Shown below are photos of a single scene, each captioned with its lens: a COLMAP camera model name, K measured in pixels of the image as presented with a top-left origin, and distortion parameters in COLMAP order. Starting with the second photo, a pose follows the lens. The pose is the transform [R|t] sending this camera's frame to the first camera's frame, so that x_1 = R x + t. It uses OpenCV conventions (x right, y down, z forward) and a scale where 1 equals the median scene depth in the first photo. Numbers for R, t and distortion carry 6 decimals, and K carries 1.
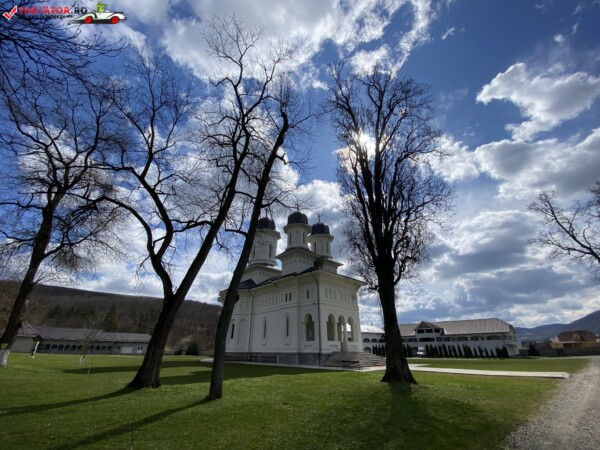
lens RADIAL K [[245.4, 0, 300.7], [0, 245.4, 224.7], [0, 0, 1]] dist [0.002364, -0.000344]
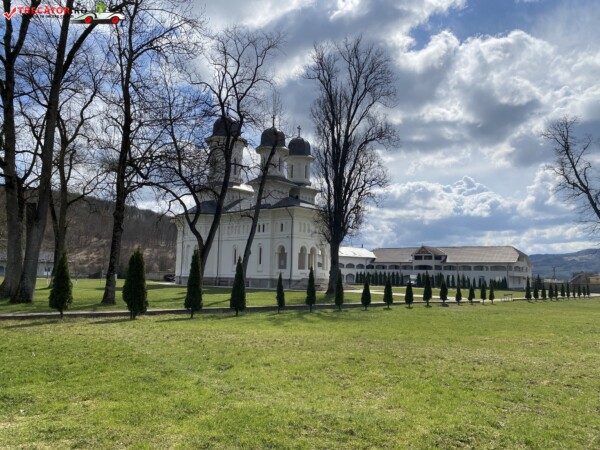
lens RADIAL K [[466.6, 0, 301.6], [0, 466.6, 224.1], [0, 0, 1]] dist [0.039503, -0.022777]
pose [[0.995335, 0.035311, 0.089782, -0.048326], [-0.065097, 0.932648, 0.354867, -0.320428], [-0.071204, -0.359056, 0.930596, -0.609654]]
